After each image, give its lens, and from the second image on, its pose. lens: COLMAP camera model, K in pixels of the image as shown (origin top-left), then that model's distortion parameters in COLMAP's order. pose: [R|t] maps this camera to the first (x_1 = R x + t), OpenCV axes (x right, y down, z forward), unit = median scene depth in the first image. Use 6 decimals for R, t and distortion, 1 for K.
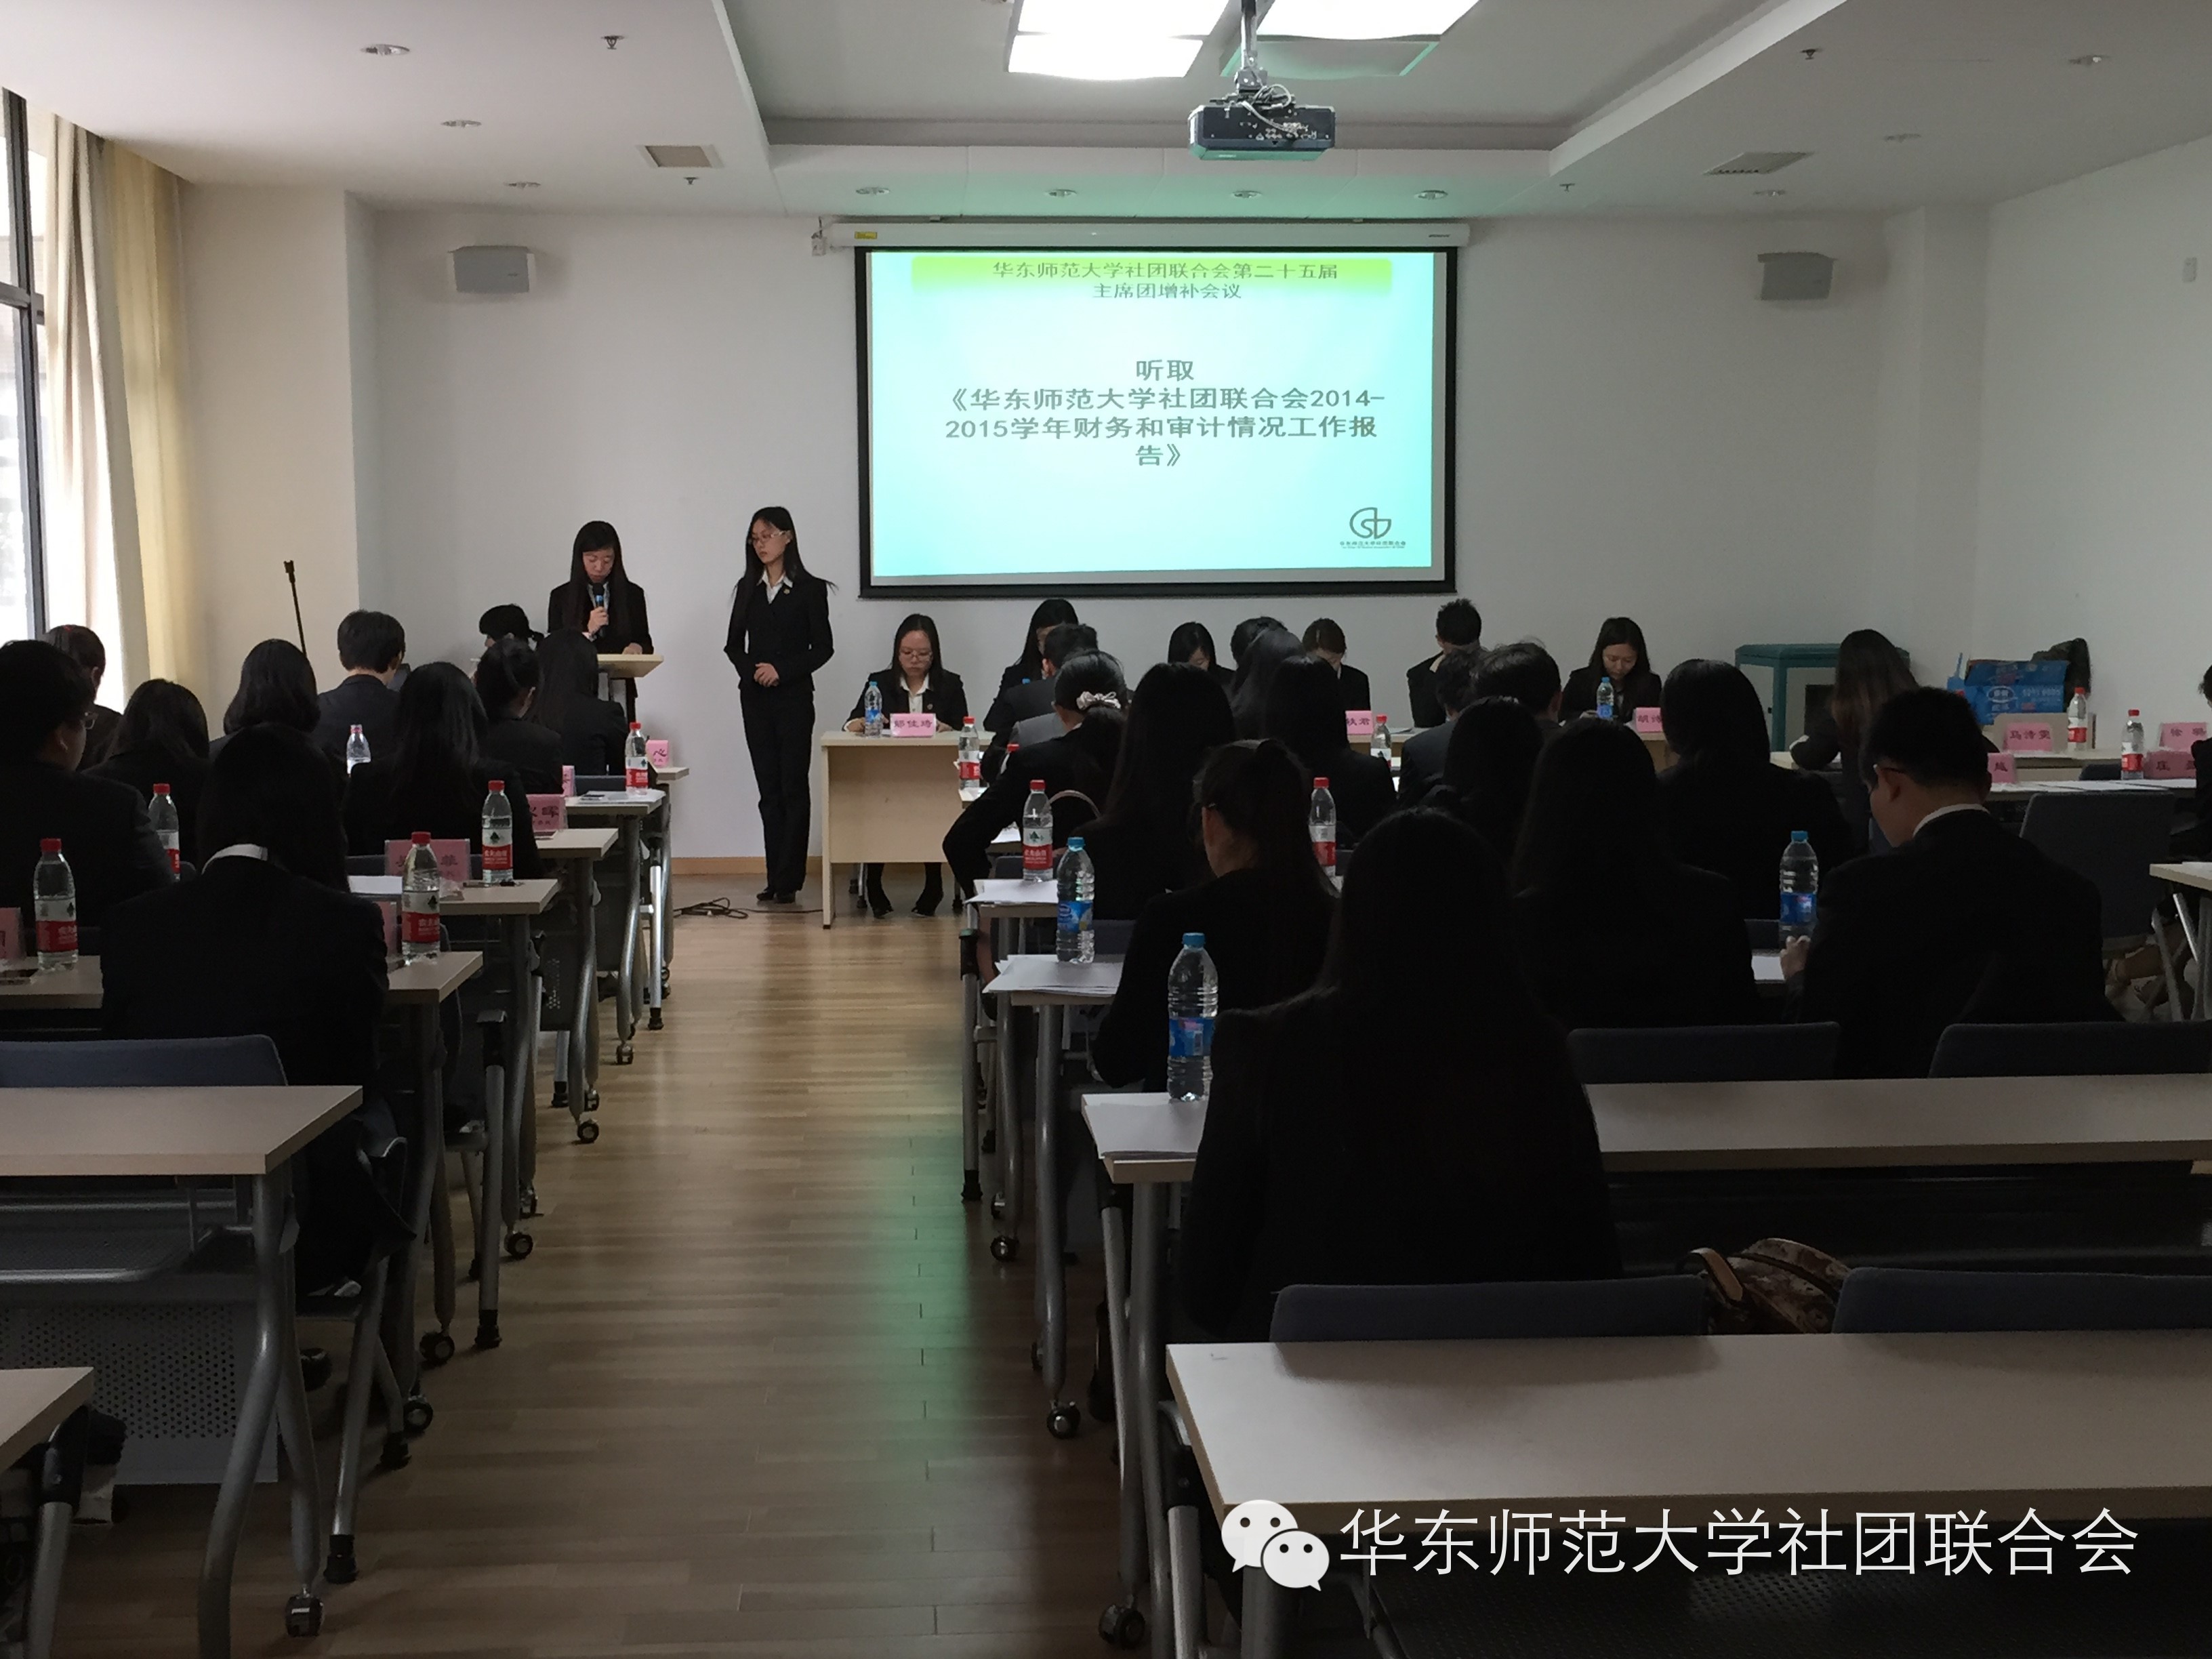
lens RADIAL K [[2696.5, 0, 1096.9], [0, 2696.5, 842.6], [0, 0, 1]] dist [0.066315, 0.000000]
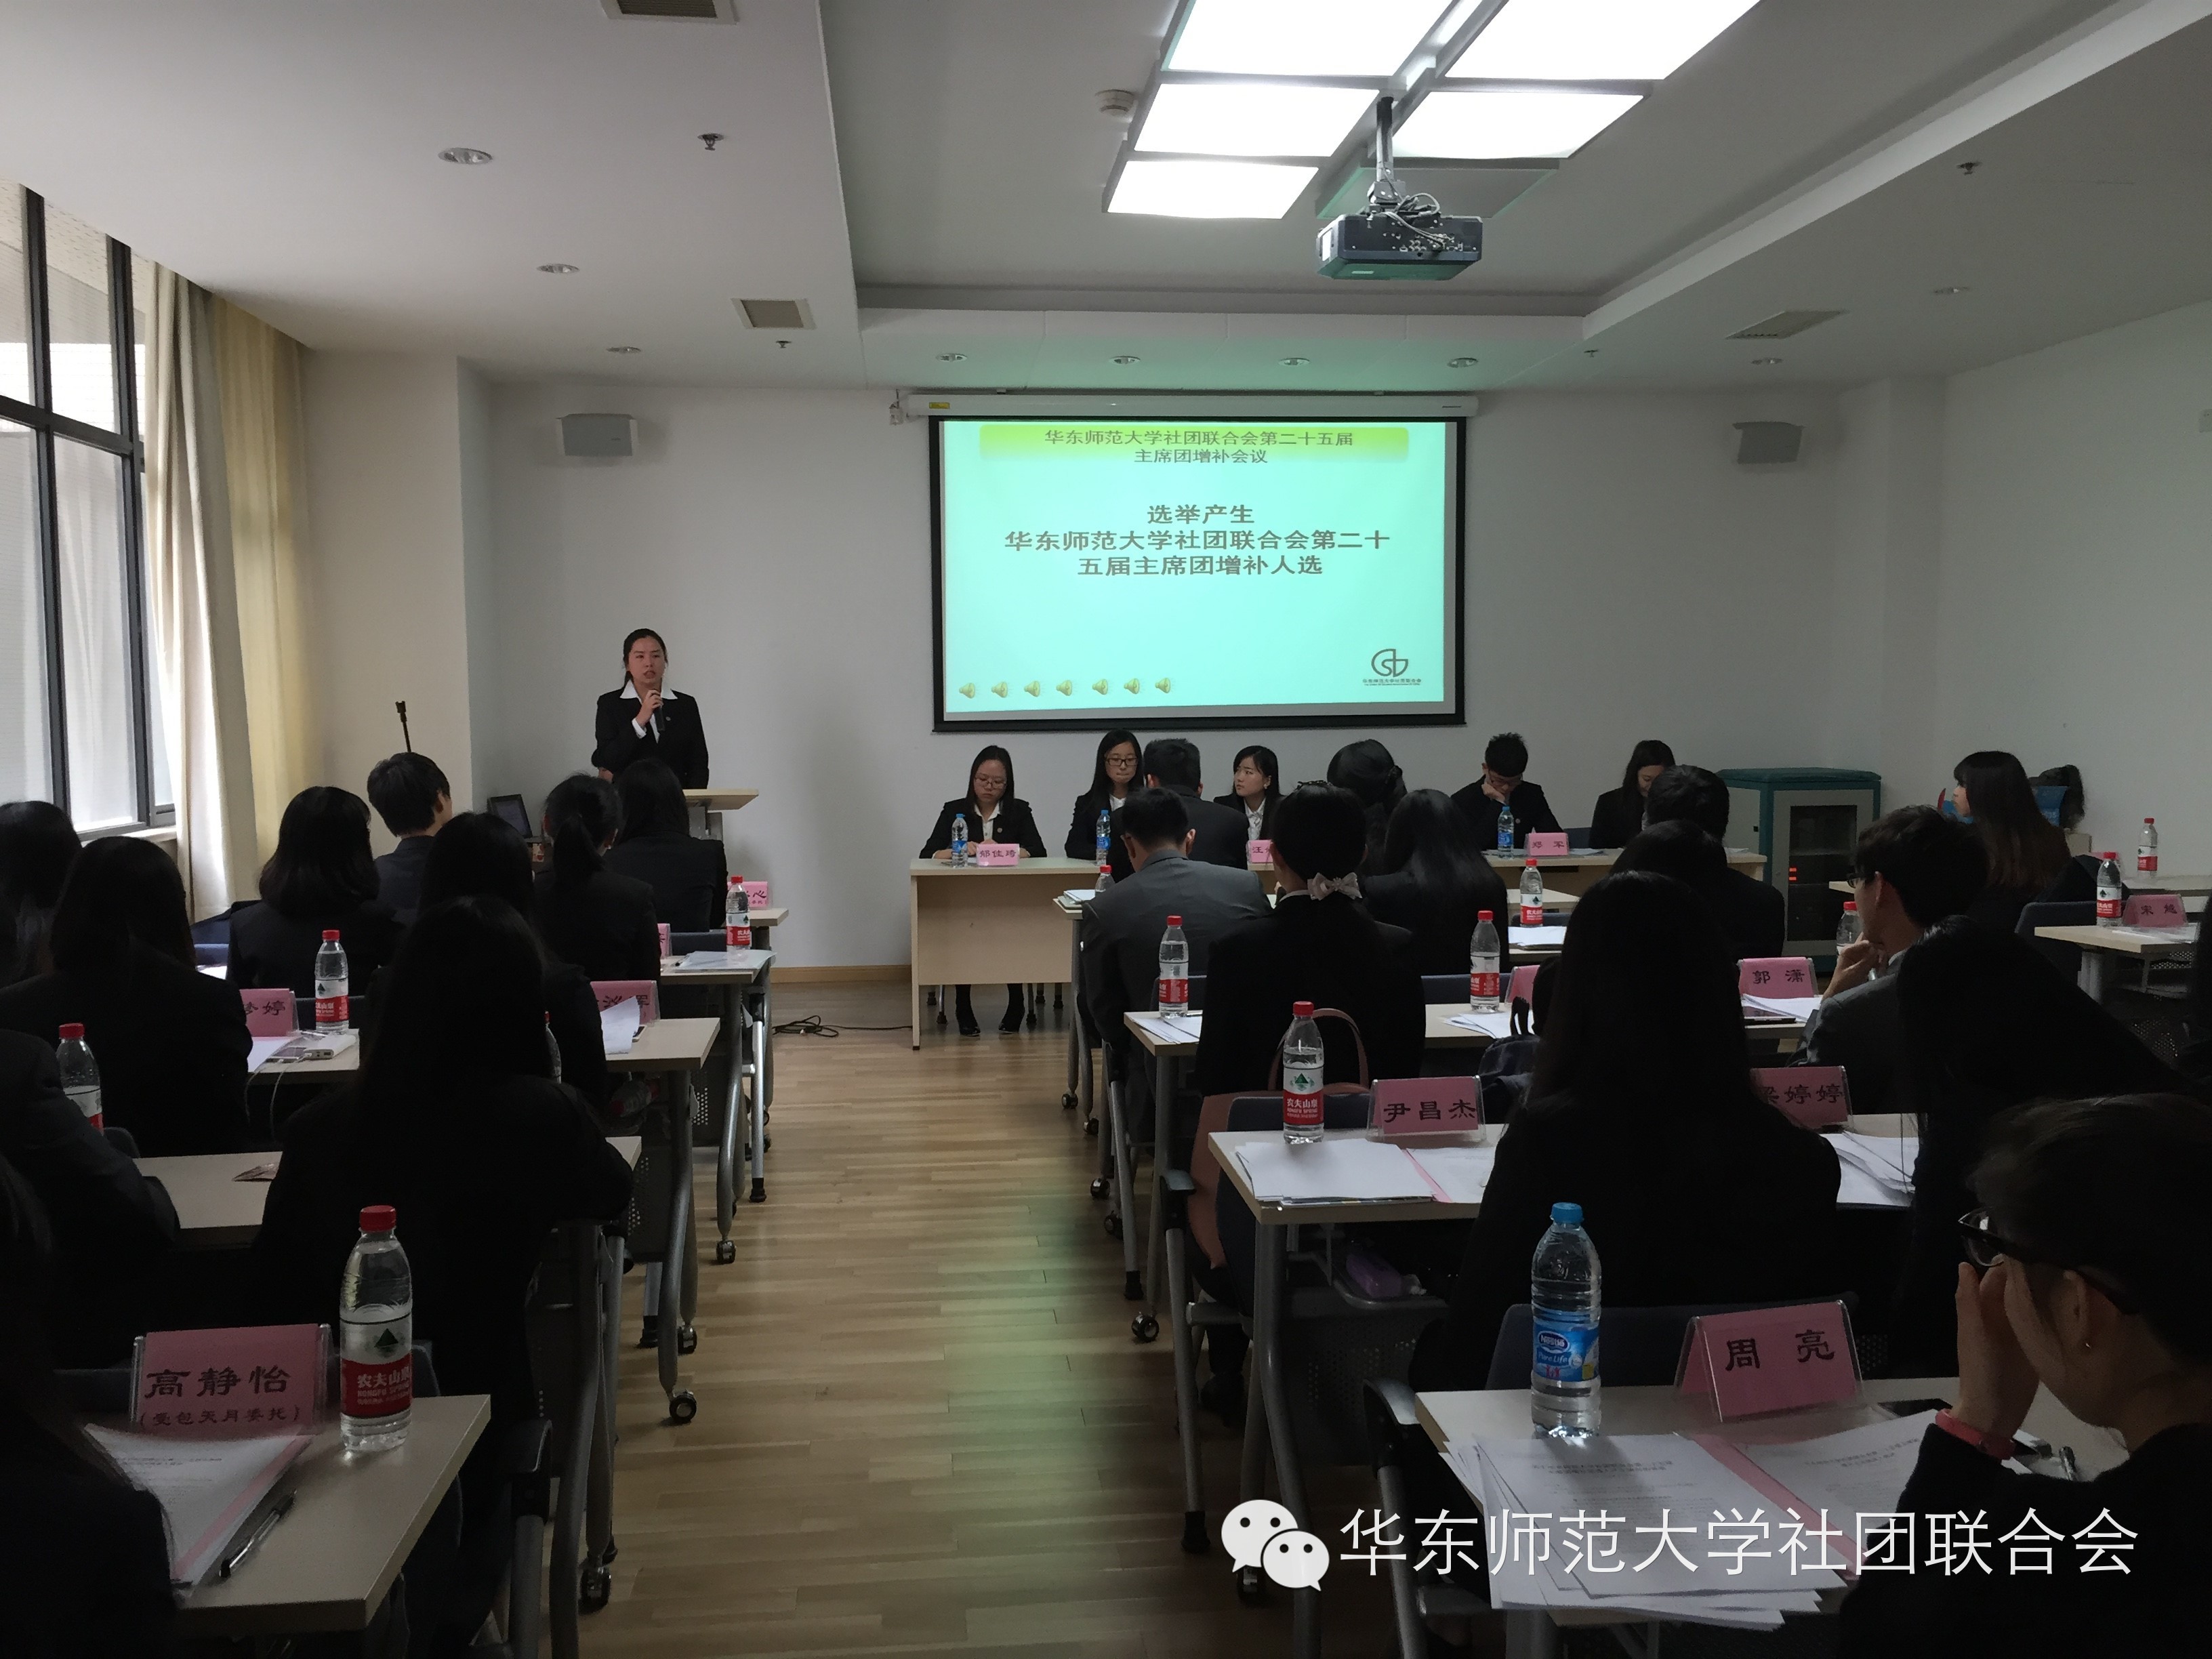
lens RADIAL K [[1848.8, 0, 1099.6], [0, 1848.8, 830.7], [0, 0, 1]] dist [0.080400, -0.102076]
pose [[0.999462, -0.007145, 0.032015, -0.051949], [0.008136, 0.999488, -0.030945, -0.030448], [-0.031777, 0.031189, 0.999008, 0.280128]]
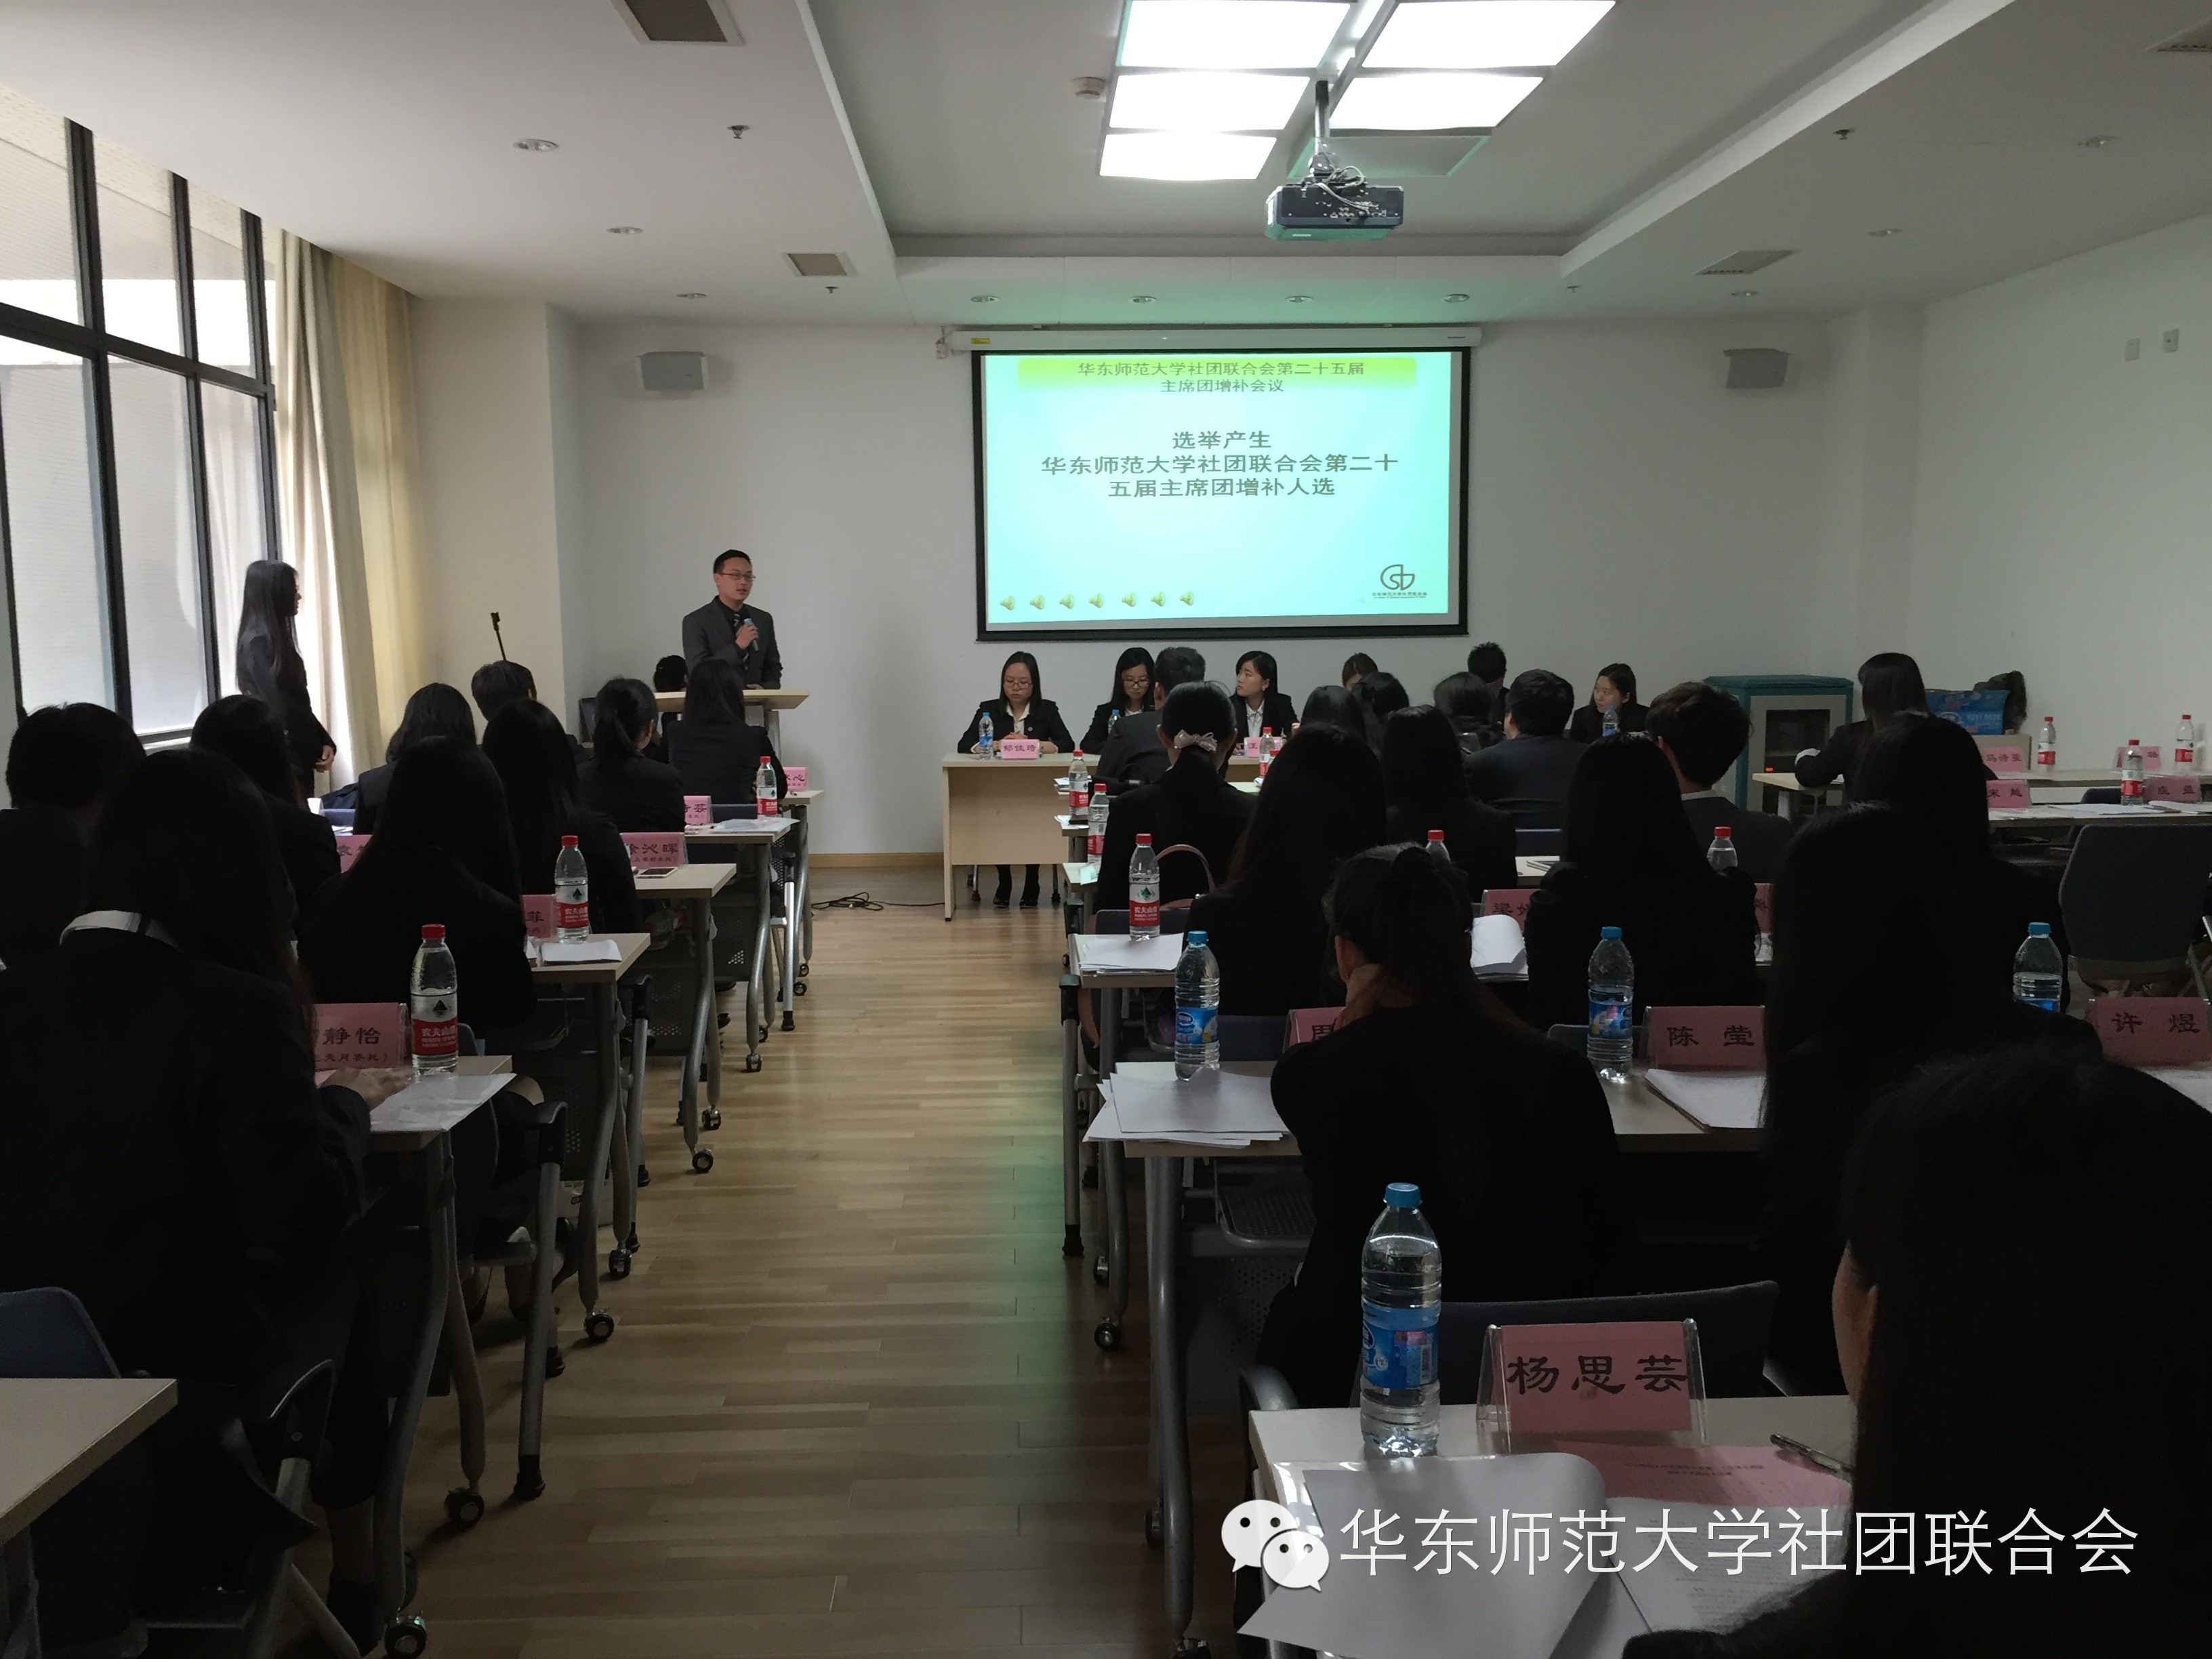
lens RADIAL K [[1848.8, 0, 1107.6], [0, 1848.8, 840.6], [0, 0, 1]] dist [0.080400, -0.102076]
pose [[0.999688, -0.002031, -0.024904, -0.009681], [0.002486, 0.999830, 0.018269, -0.018394], [0.024863, -0.018325, 0.999523, 0.190404]]
